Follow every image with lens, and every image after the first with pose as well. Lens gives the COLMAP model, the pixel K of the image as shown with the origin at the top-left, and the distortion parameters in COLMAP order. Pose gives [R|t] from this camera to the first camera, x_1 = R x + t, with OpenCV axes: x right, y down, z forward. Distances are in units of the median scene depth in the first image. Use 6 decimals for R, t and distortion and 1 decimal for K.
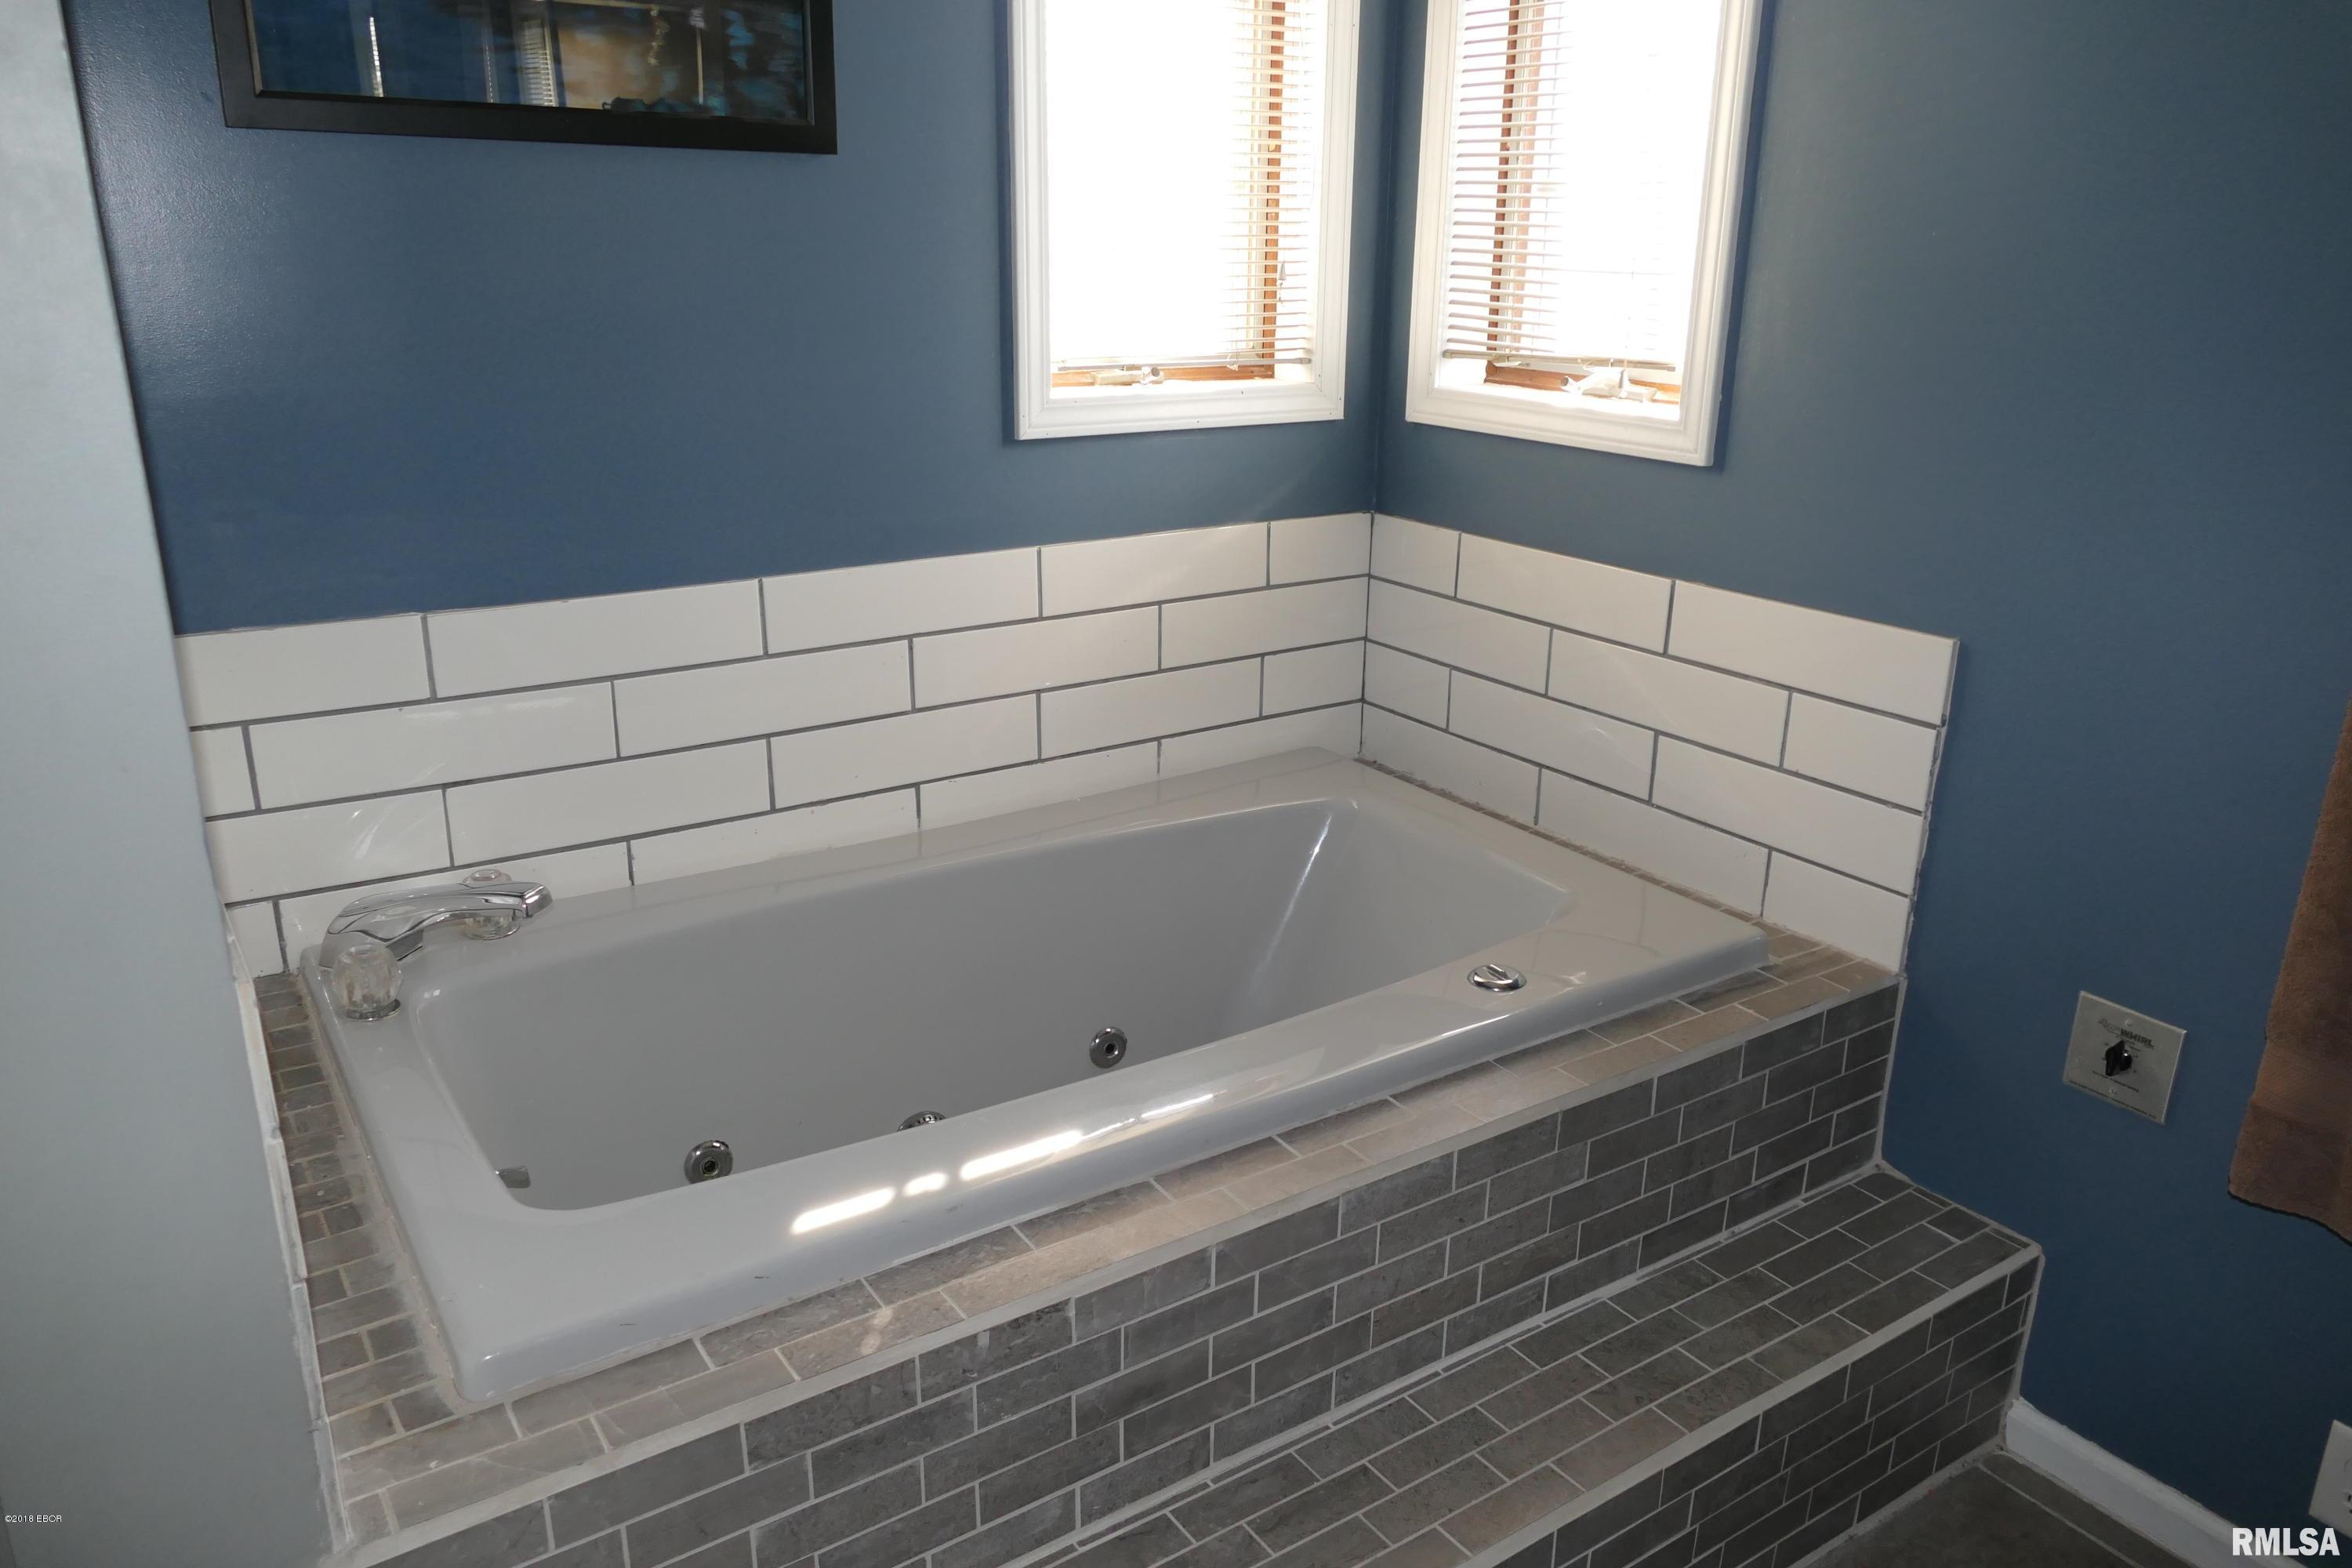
lens RADIAL K [[1690.7, 0, 1184.8], [0, 1690.7, 772.1], [0, 0, 1]] dist [0.002254, -0.000605]
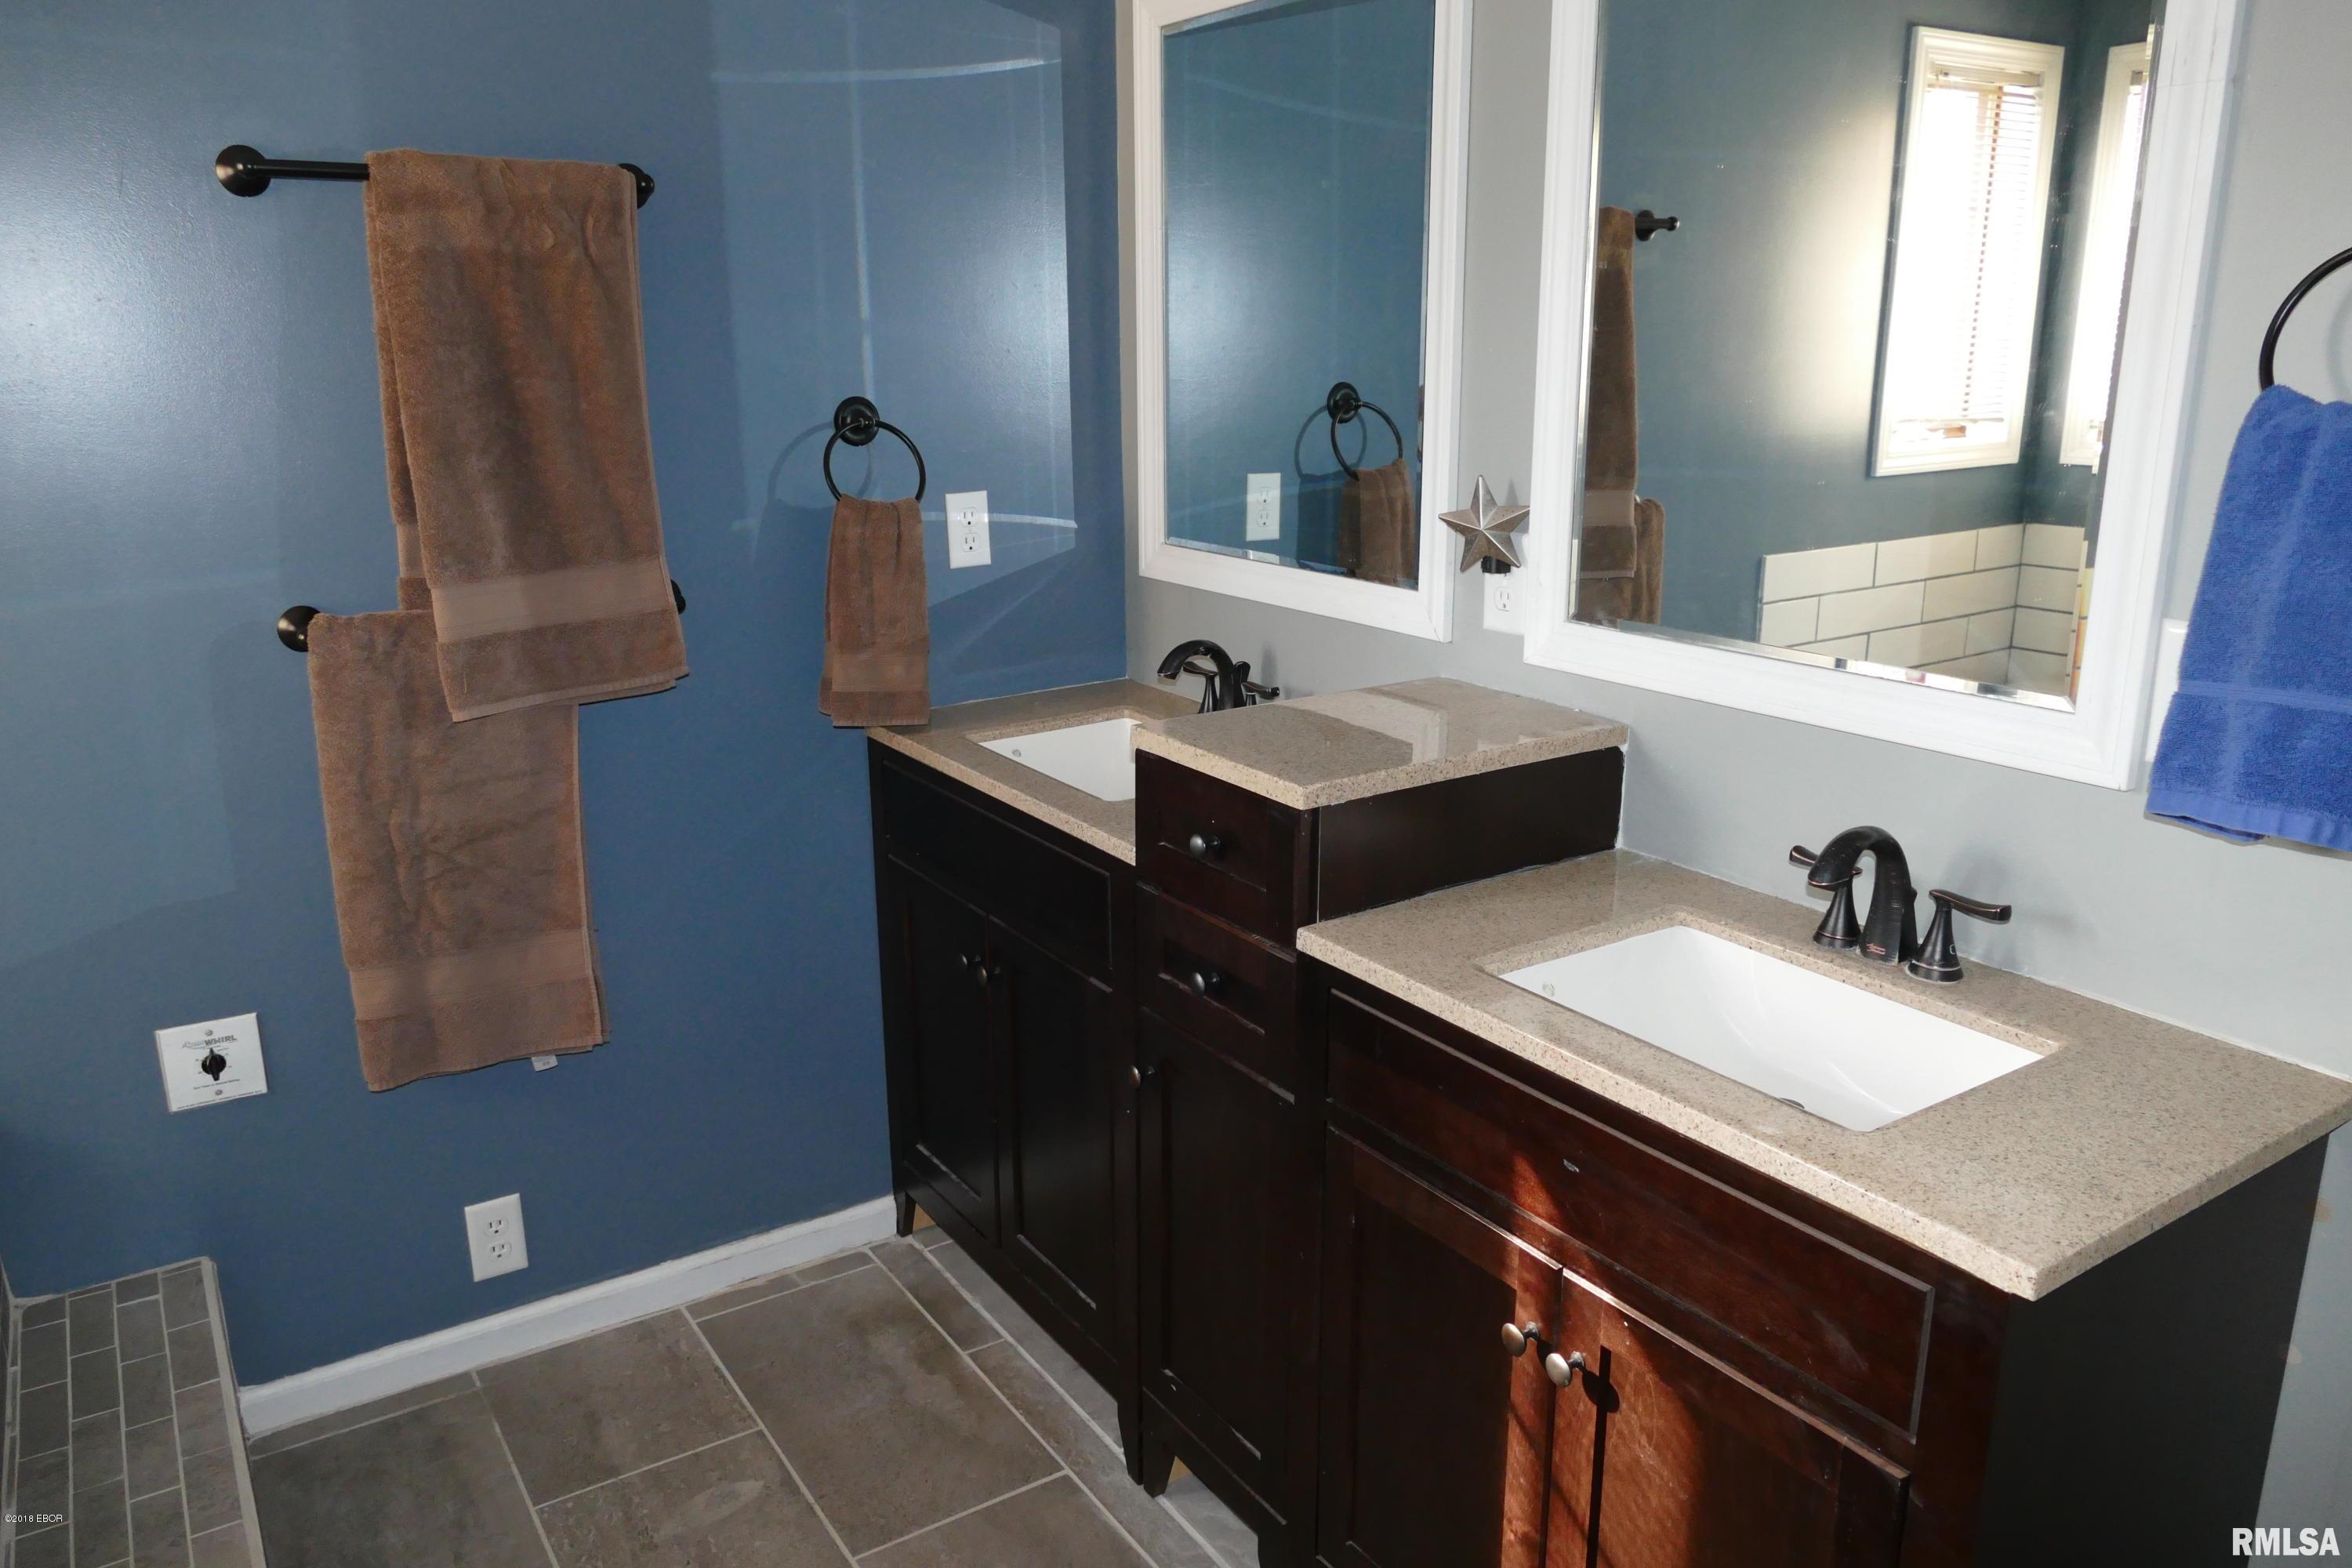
lens RADIAL K [[1674.2, 0, 1193.5], [0, 1674.2, 784.5], [0, 0, 1]] dist [-0.004144, -0.002721]
pose [[0.005045, -0.275512, 0.961284, -0.461572], [0.314366, 0.912997, 0.260022, -0.086831], [-0.949289, 0.300883, 0.091218, 0.175320]]
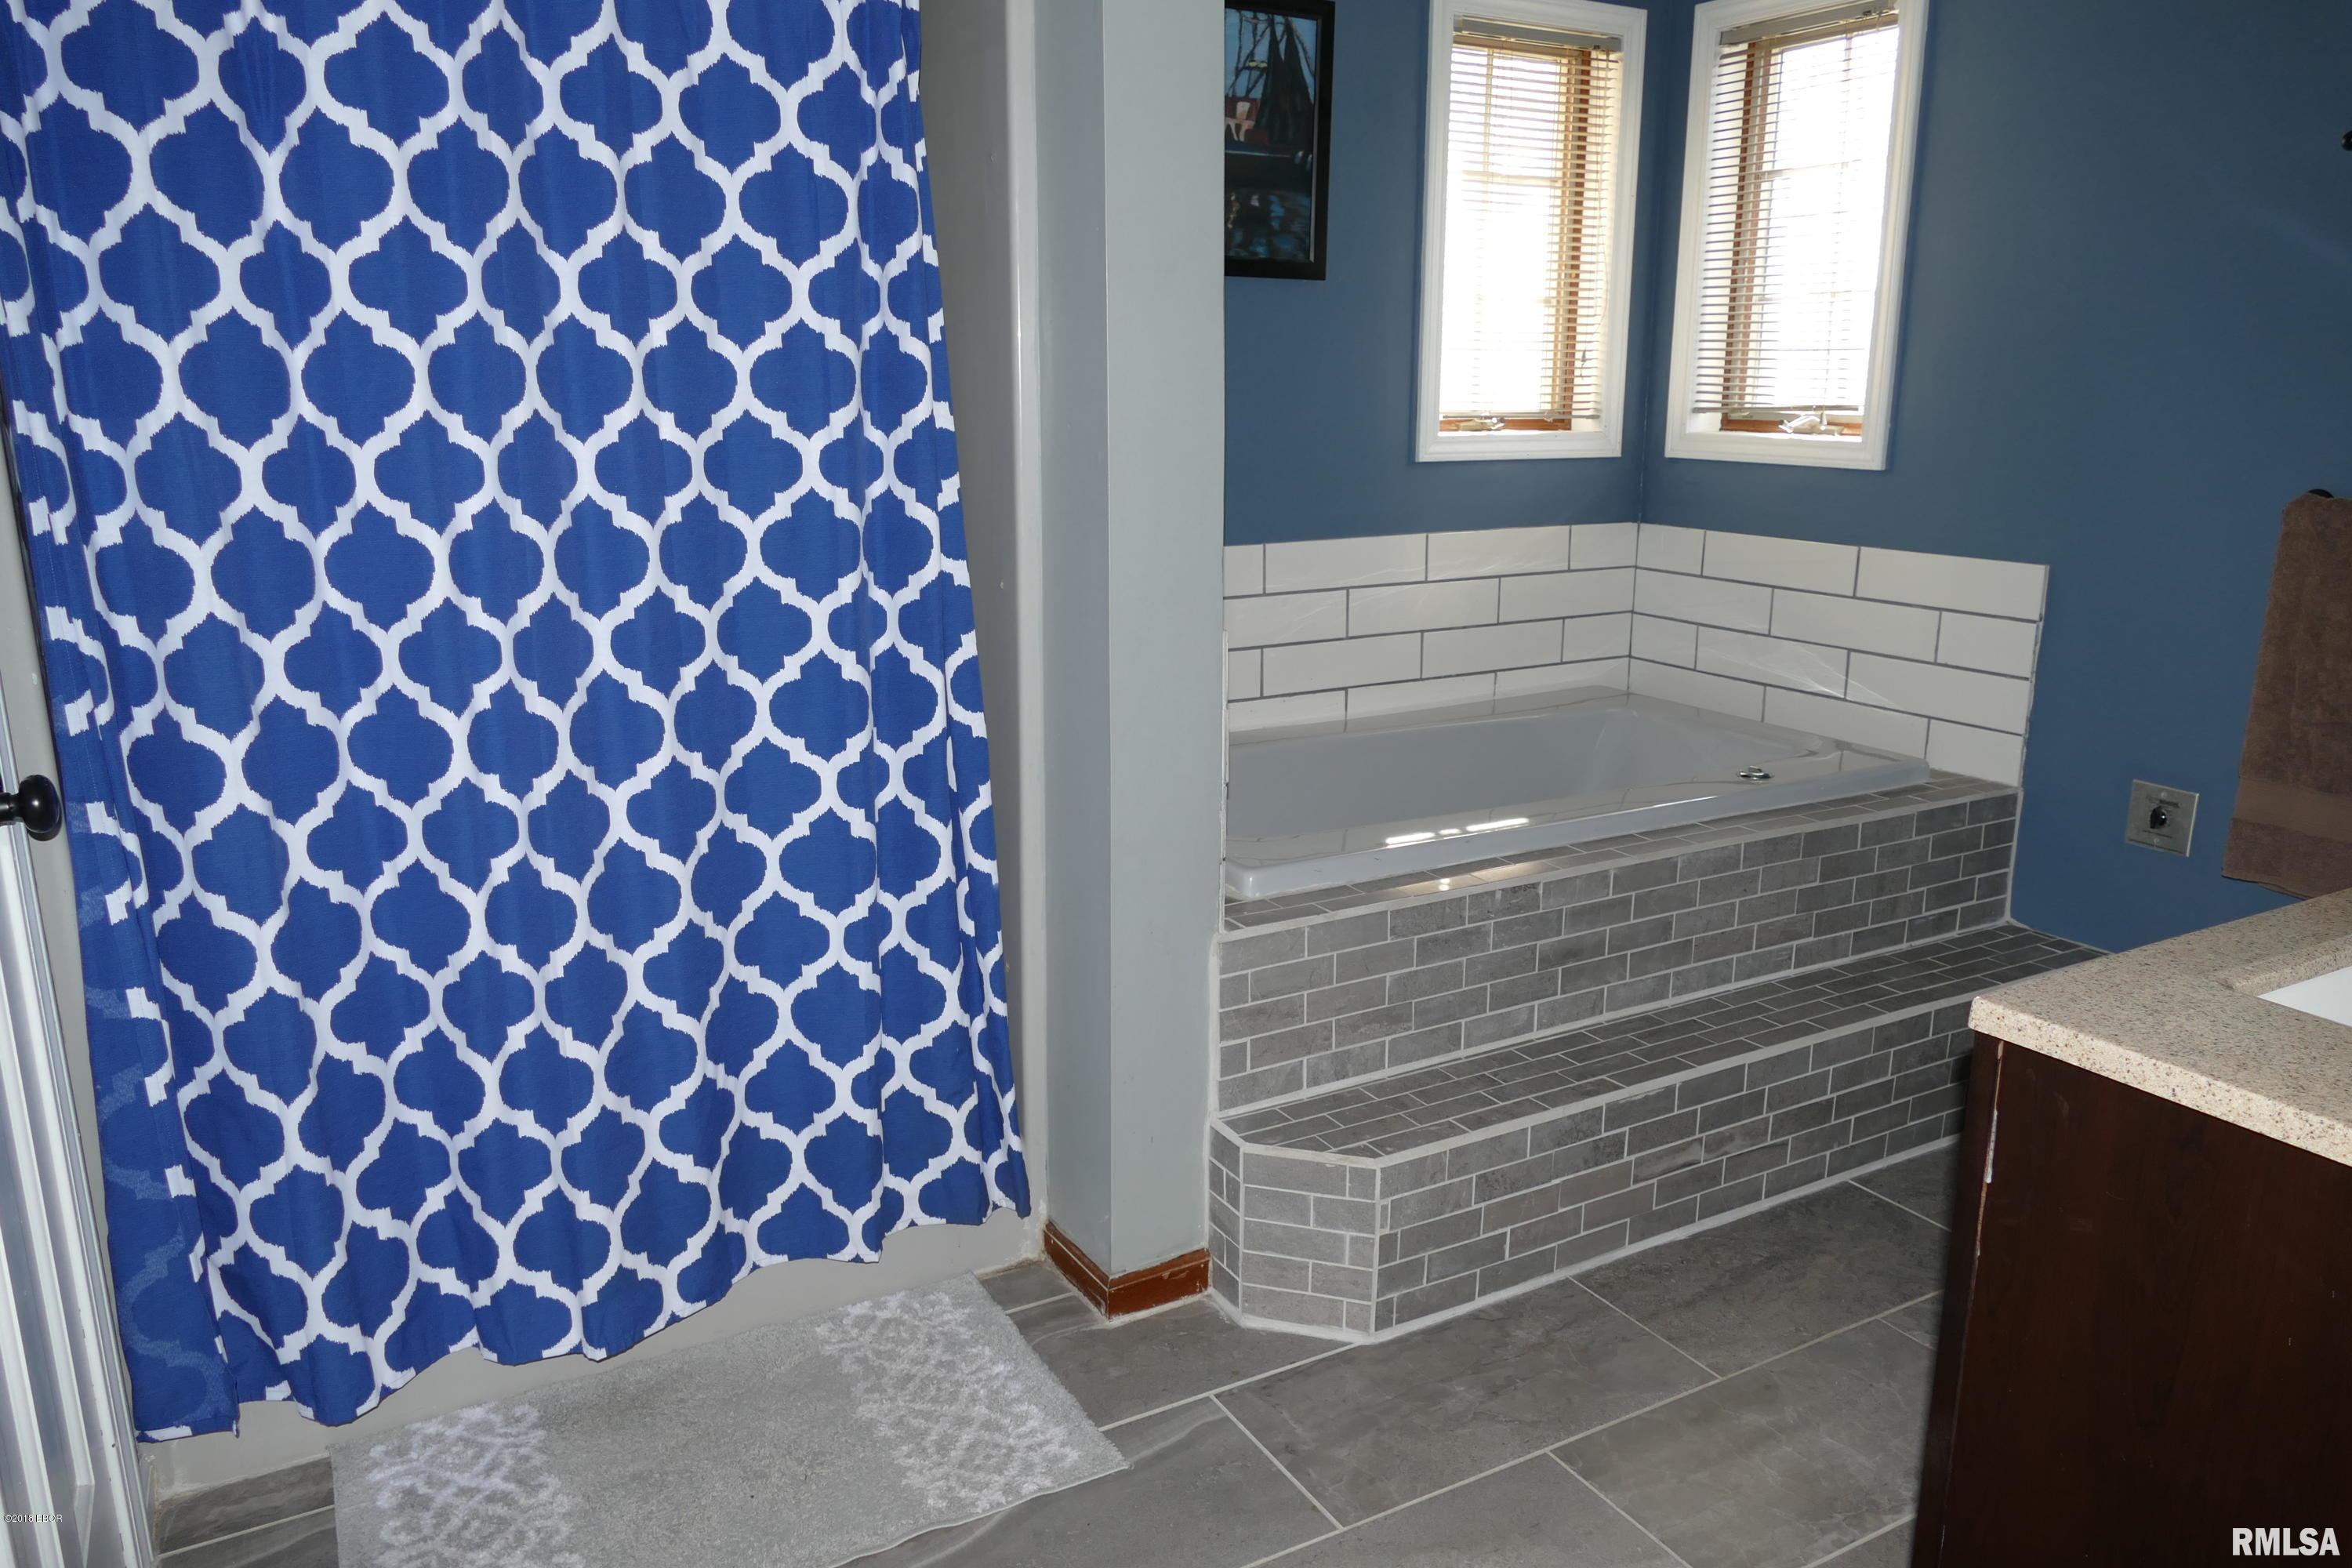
lens RADIAL K [[1674.2, 0, 1193.5], [0, 1674.2, 784.5], [0, 0, 1]] dist [-0.004144, -0.002721]
pose [[0.996975, 0.004345, -0.077596, -0.210585], [-0.009957, 0.997350, -0.072074, 0.238103], [0.077077, 0.072628, 0.994376, -0.579841]]
